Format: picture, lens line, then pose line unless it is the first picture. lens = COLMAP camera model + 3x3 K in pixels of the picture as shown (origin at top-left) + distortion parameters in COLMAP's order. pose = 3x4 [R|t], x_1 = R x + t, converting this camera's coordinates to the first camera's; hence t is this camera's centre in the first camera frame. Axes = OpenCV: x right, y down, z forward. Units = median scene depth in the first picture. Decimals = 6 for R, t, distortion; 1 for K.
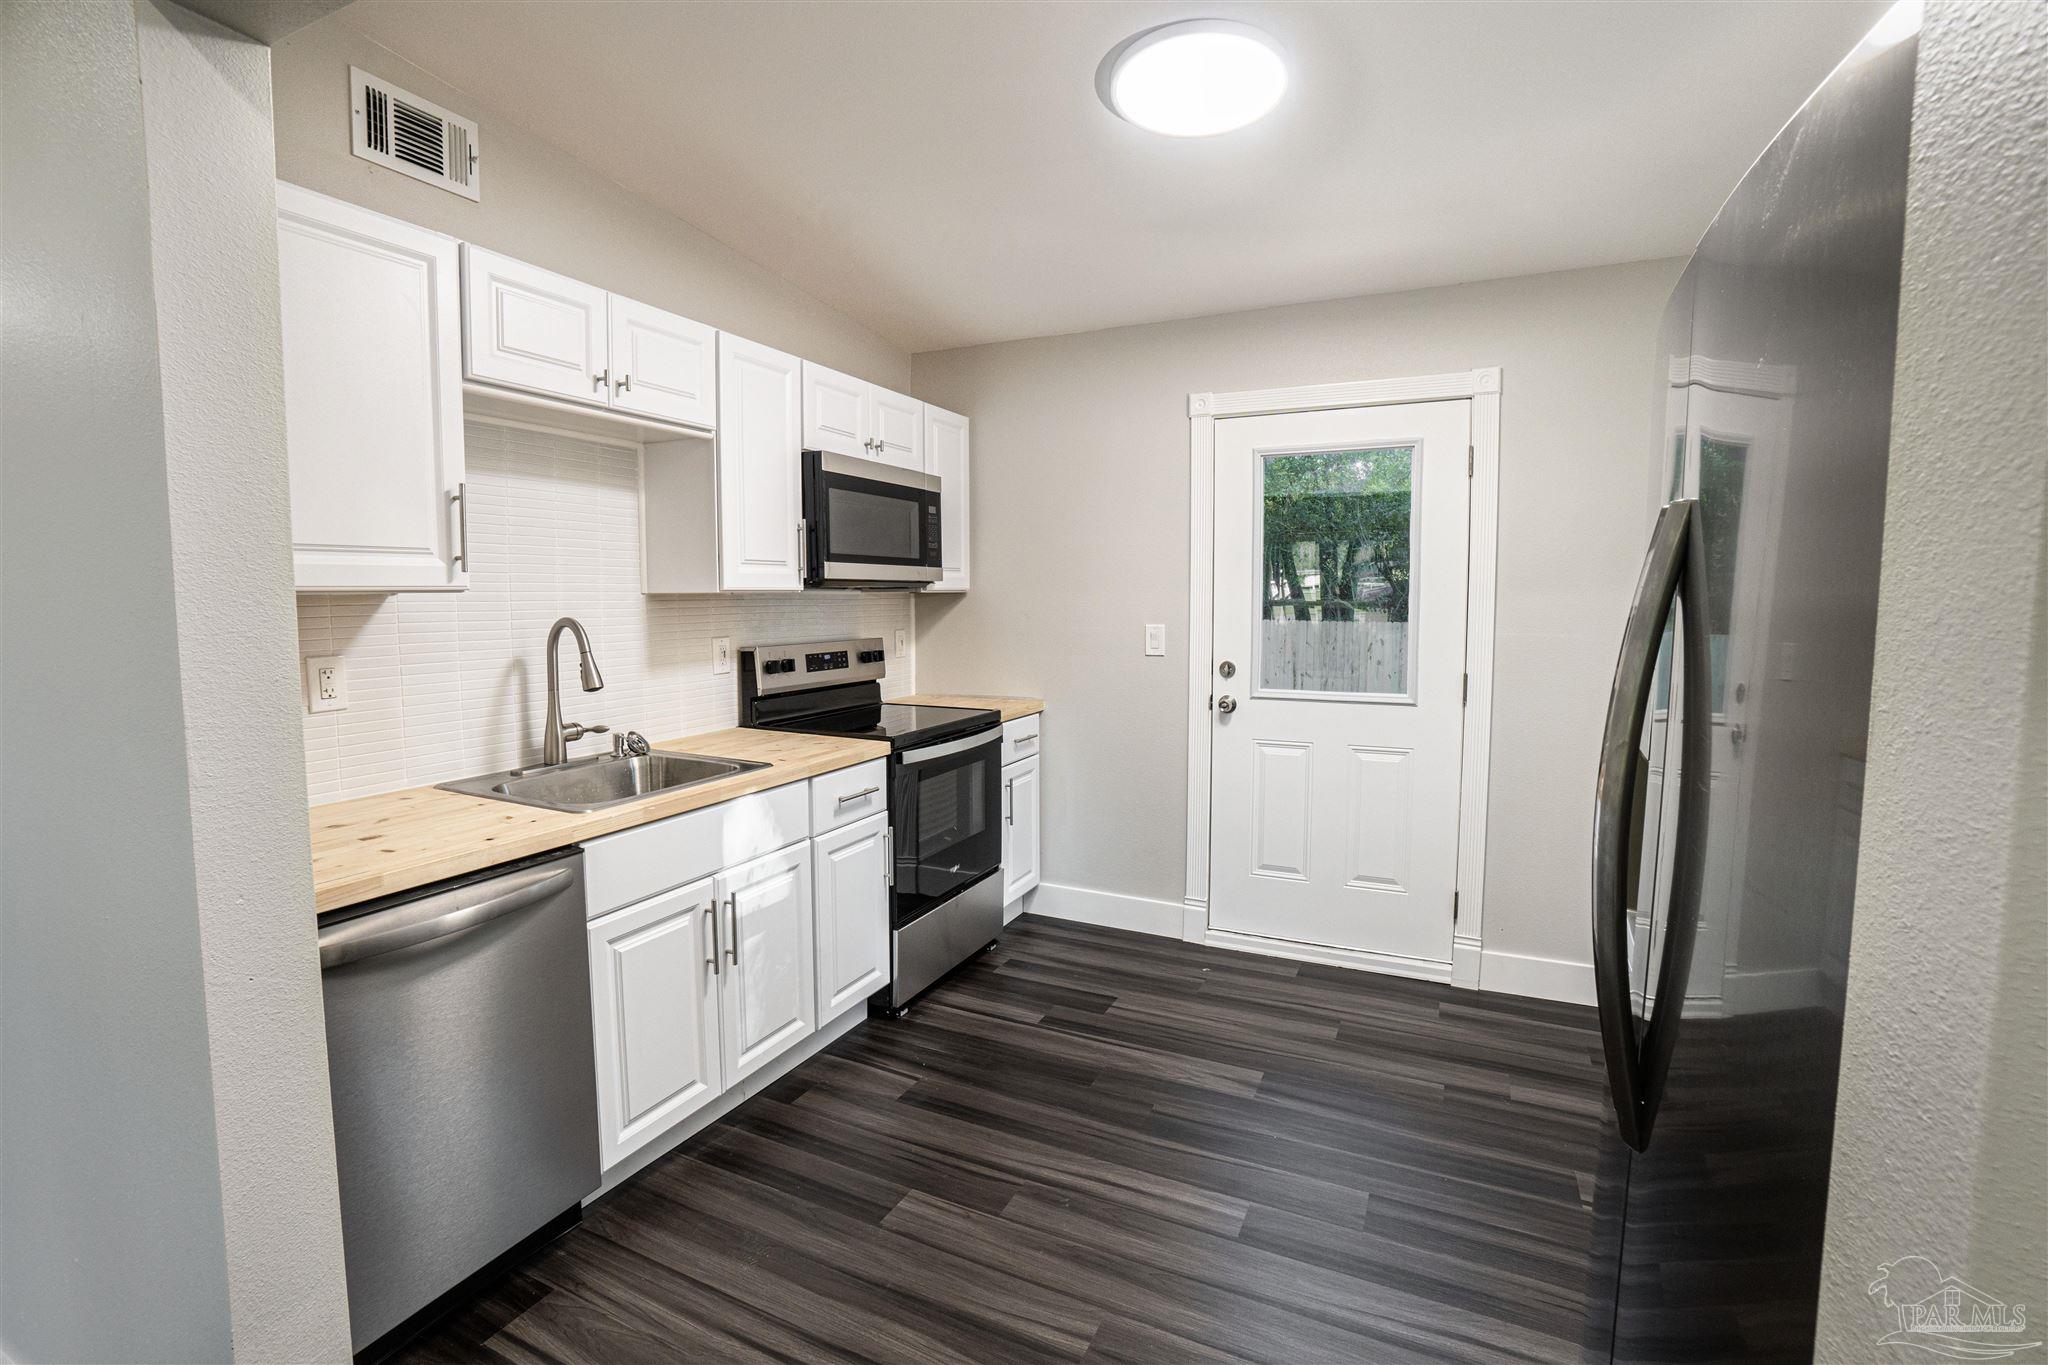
lens RADIAL K [[904.1, 0, 1021.7], [0, 904.1, 655.8], [0, 0, 1]] dist [-0.050711, 0.015209]
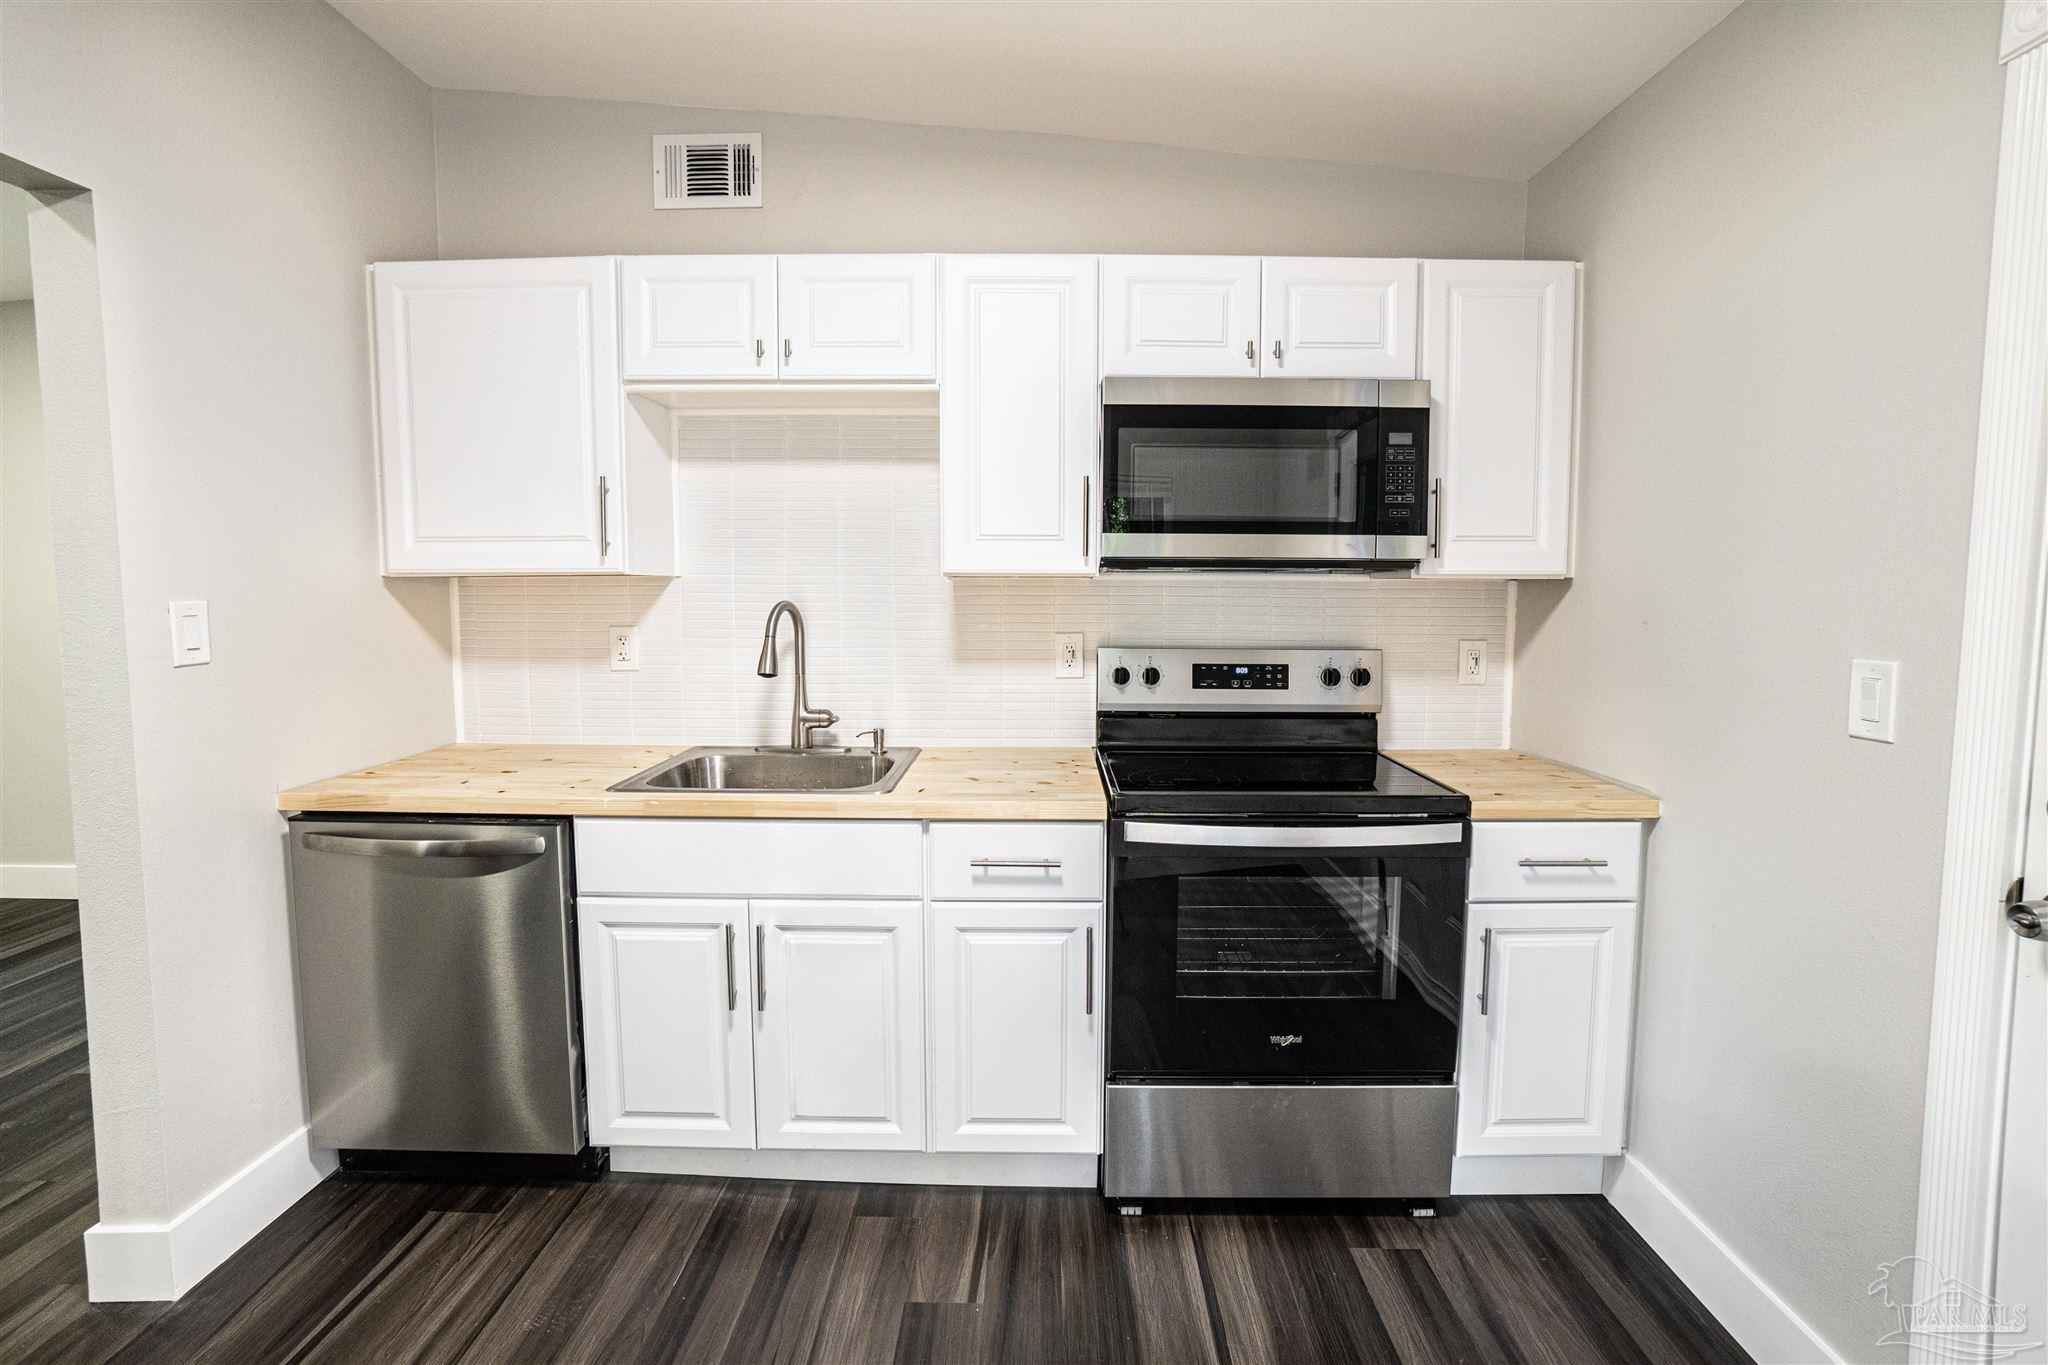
lens RADIAL K [[952.7, 0, 1029.2], [0, 952.7, 650.7], [0, 0, 1]] dist [-0.056137, 0.028684]
pose [[0.433917, 0.065752, -0.898550, 0.405074], [-0.066763, 0.996938, 0.040711, -0.035691], [0.898476, 0.042324, 0.436978, 0.577874]]
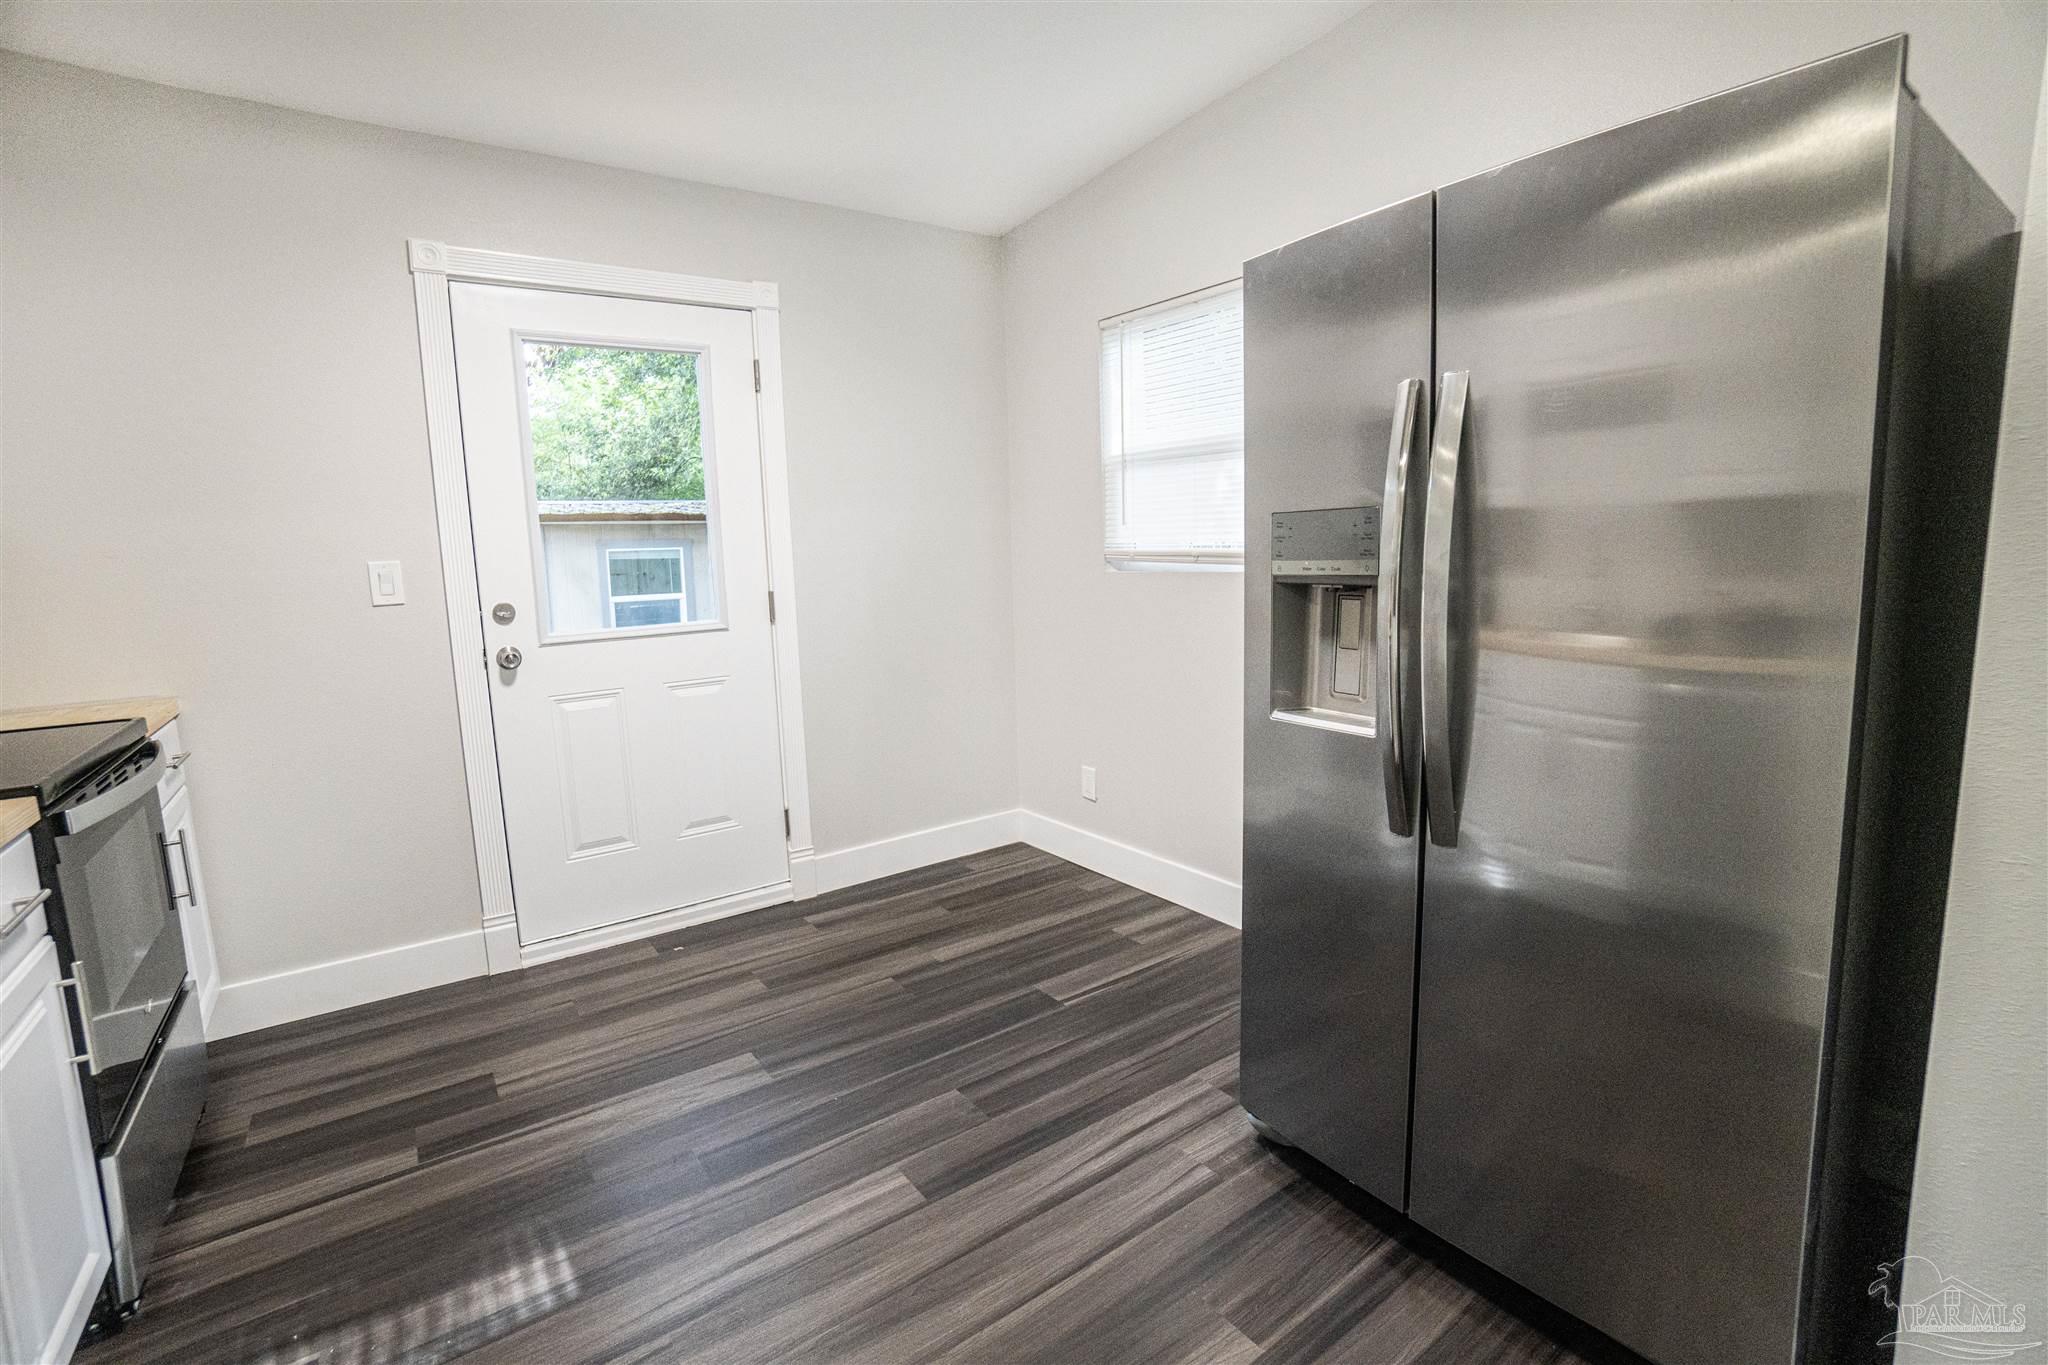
lens RADIAL K [[904.1, 0, 1021.7], [0, 904.1, 655.8], [0, 0, 1]] dist [-0.050711, 0.015209]
pose [[0.492182, -0.125909, 0.861338, -0.250237], [0.086801, 0.991651, 0.095358, 0.019688], [-0.866154, 0.027832, 0.499002, 0.272065]]
